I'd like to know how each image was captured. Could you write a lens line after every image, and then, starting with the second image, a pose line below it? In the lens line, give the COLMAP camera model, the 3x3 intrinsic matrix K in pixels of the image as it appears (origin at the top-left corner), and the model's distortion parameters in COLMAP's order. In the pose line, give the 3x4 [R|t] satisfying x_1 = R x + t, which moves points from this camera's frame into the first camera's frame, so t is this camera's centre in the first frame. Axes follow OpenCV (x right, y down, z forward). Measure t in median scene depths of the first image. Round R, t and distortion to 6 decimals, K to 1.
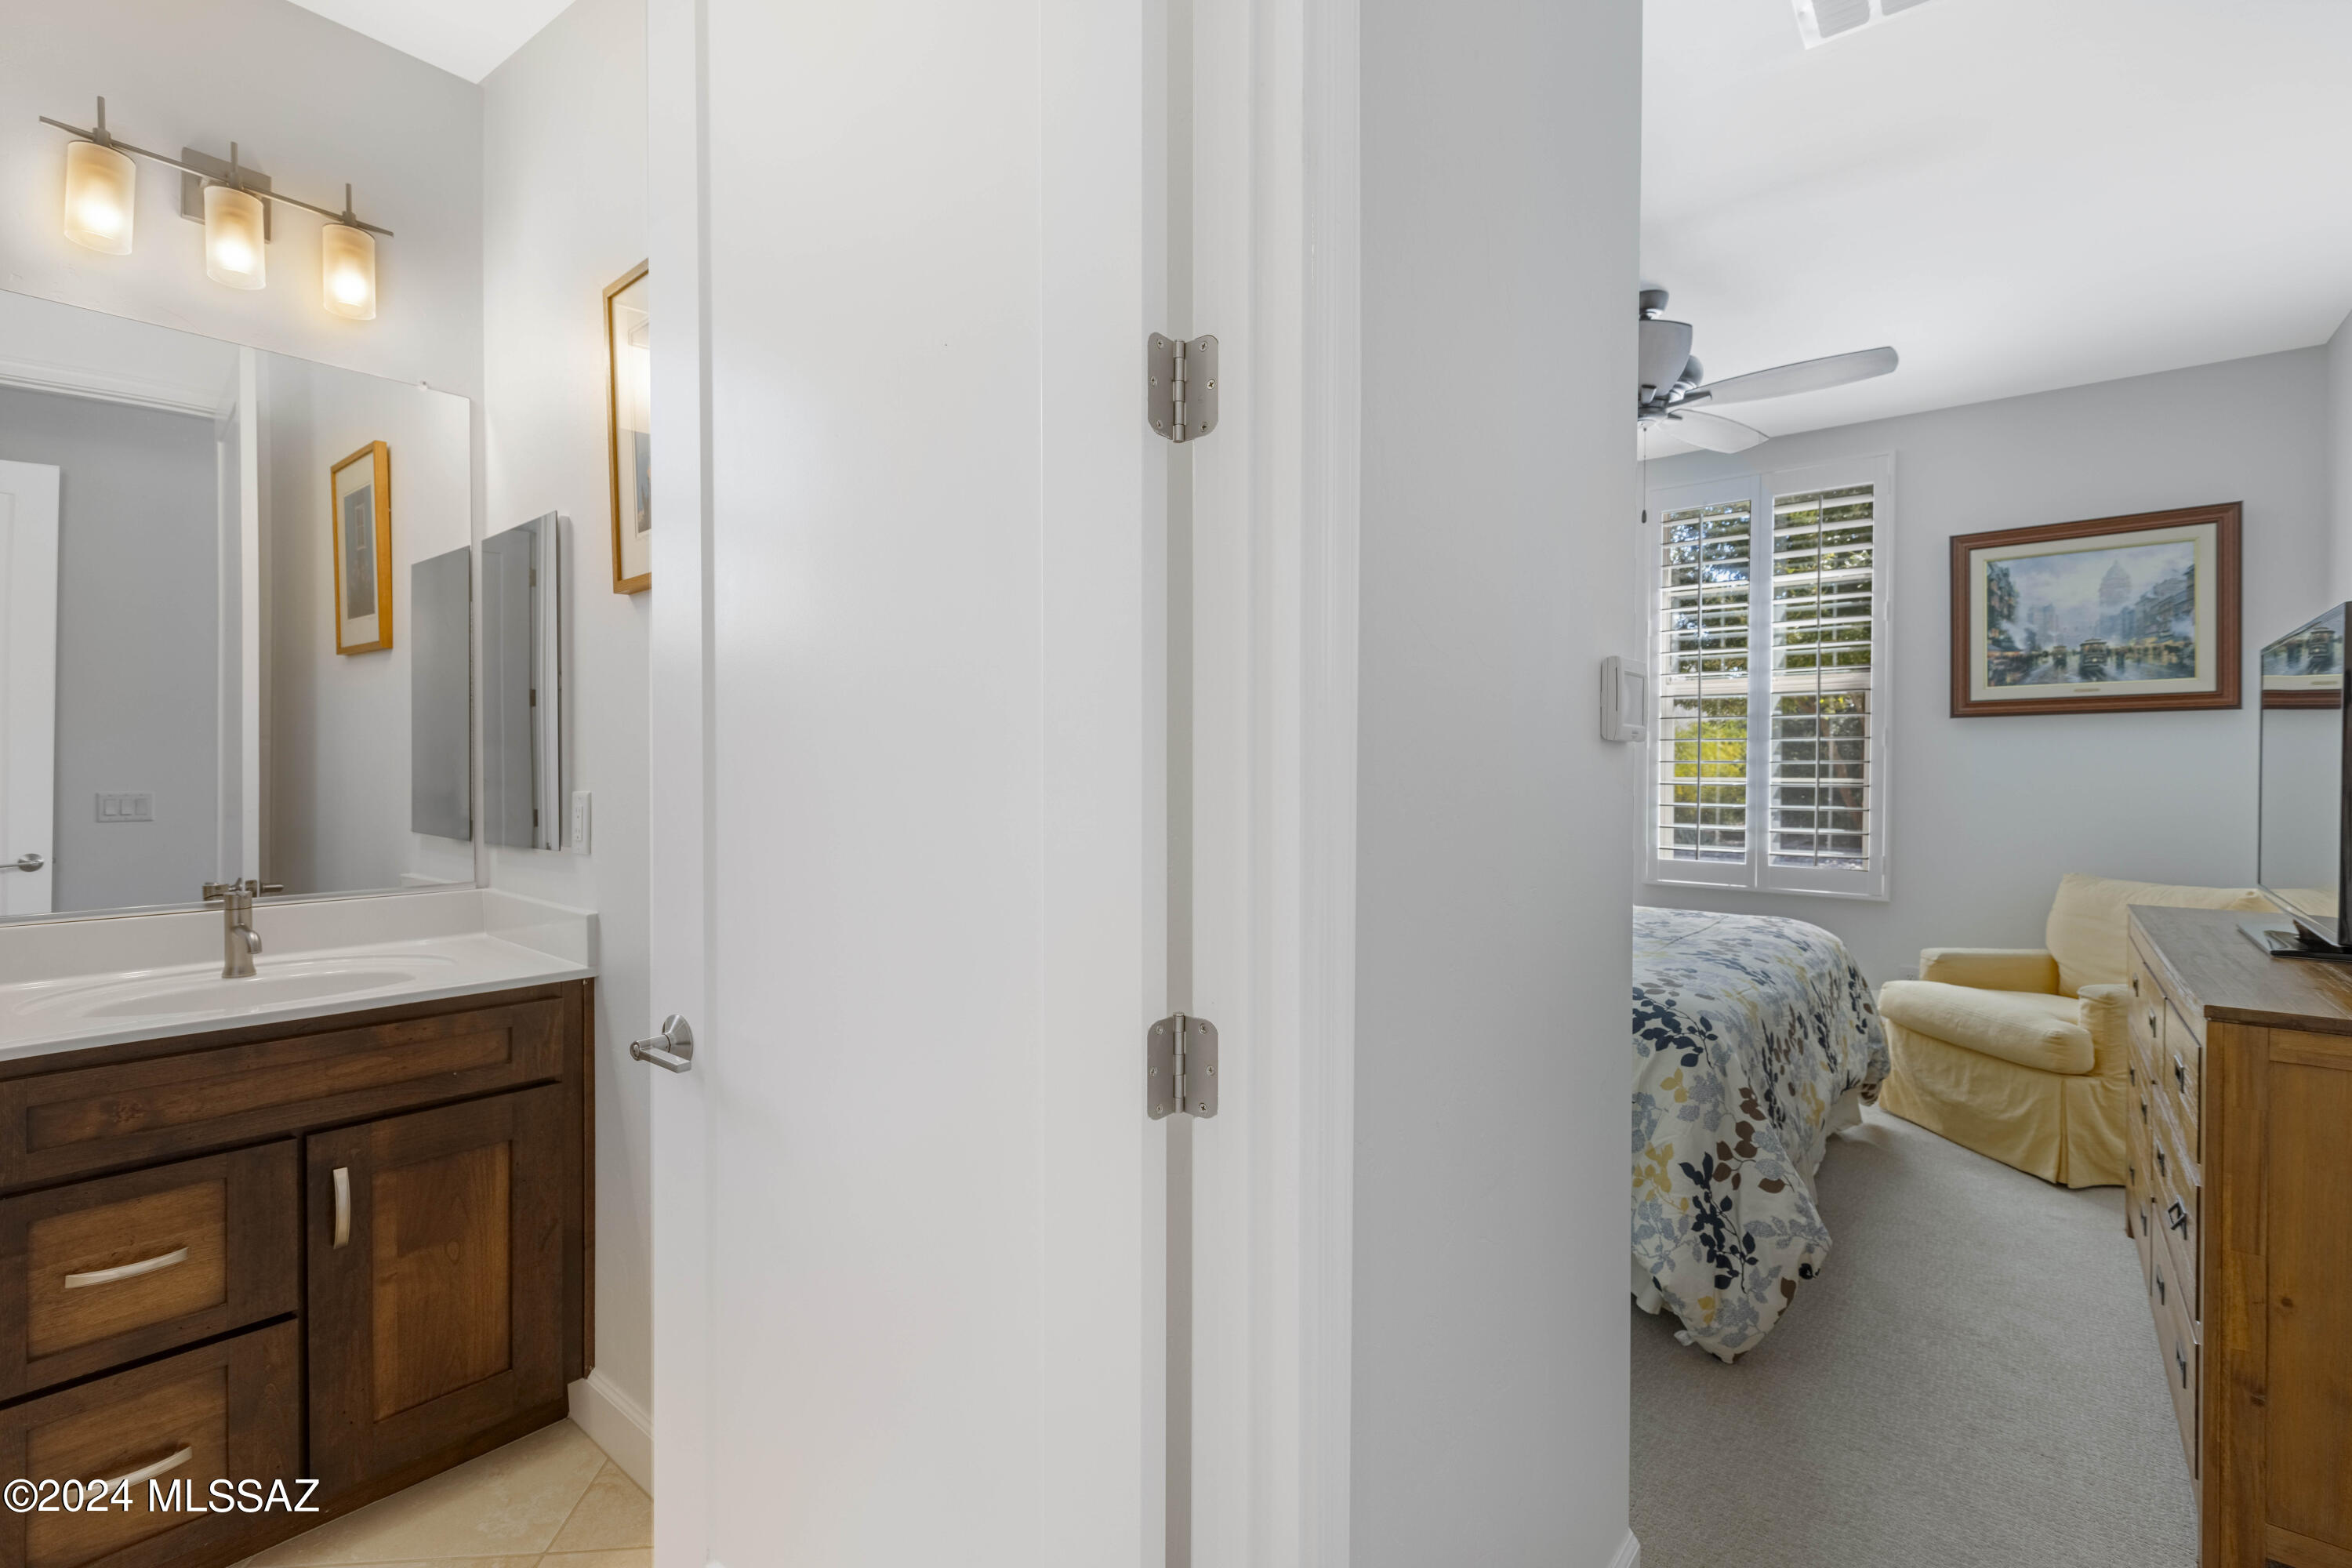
lens RADIAL K [[1031.7, 0, 1179.0], [0, 1031.7, 772.3], [0, 0, 1]] dist [-0.001492, -0.000244]
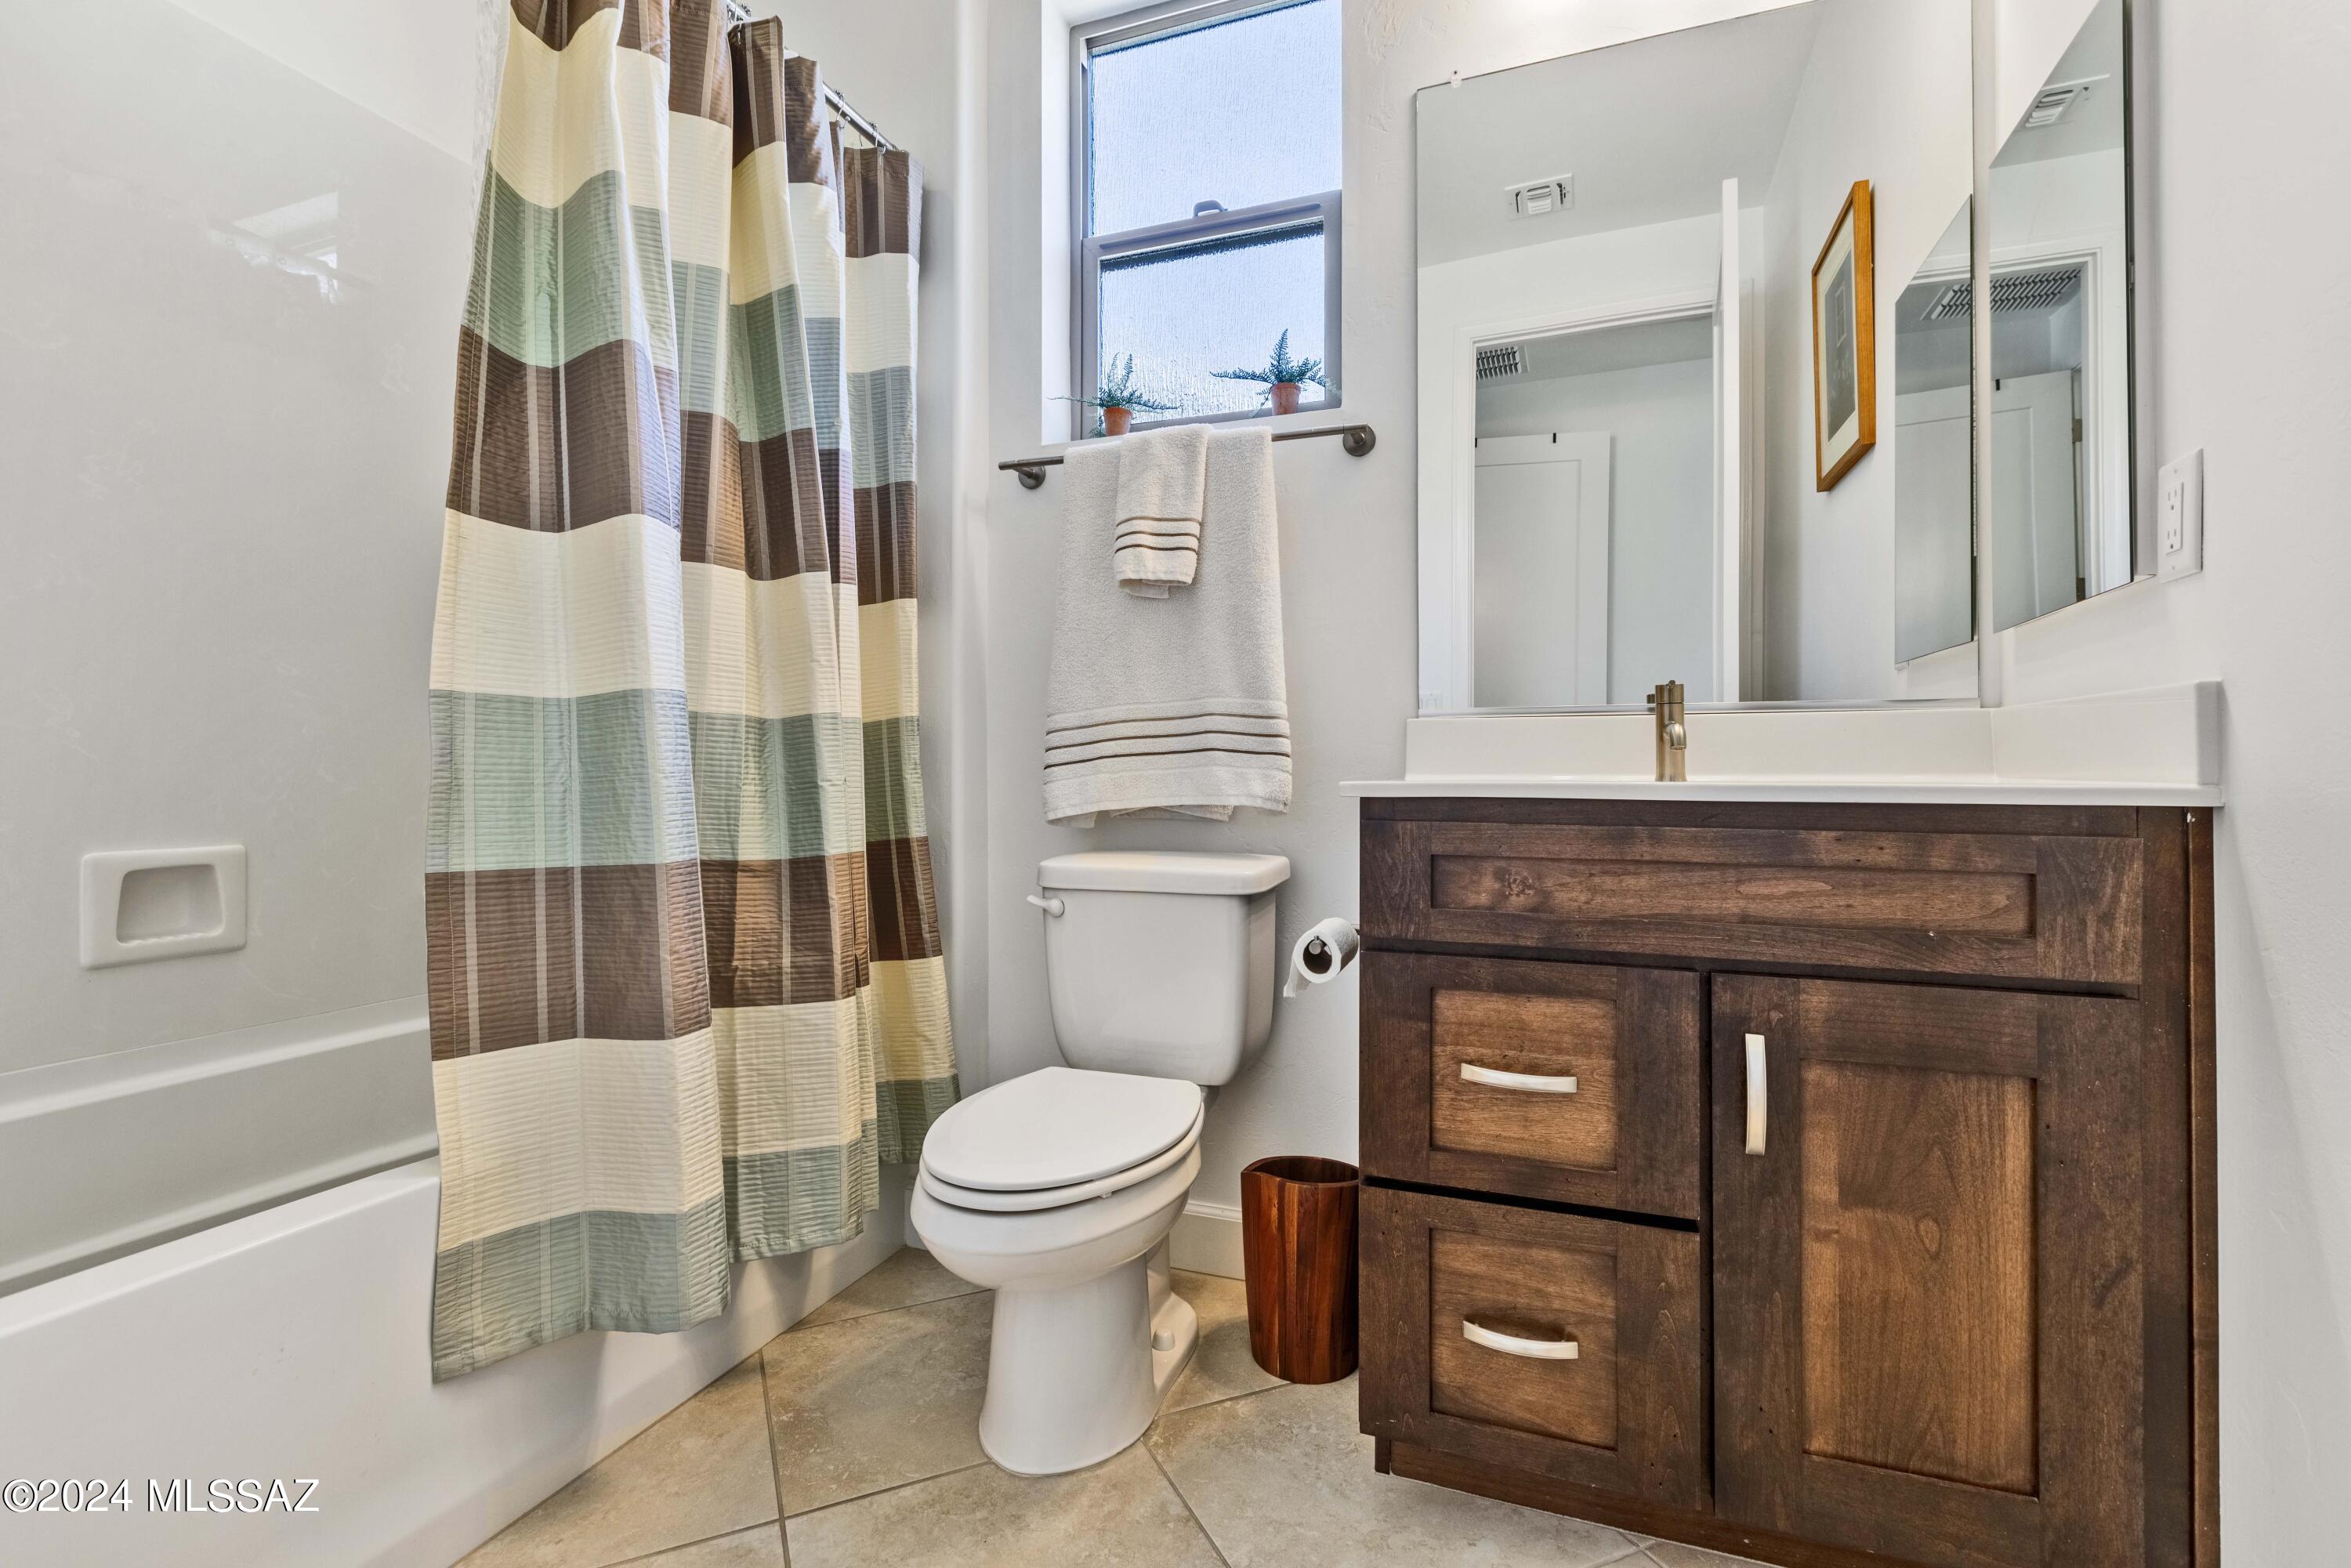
lens RADIAL K [[1084.4, 0, 1174.0], [0, 1084.4, 772.8], [0, 0, 1]] dist [0.004517, -0.001766]
pose [[0.309421, -0.005432, -0.950910, -0.260643], [0.002181, 0.999985, -0.005002, 0.214308], [0.950923, -0.000526, 0.309429, 0.420625]]
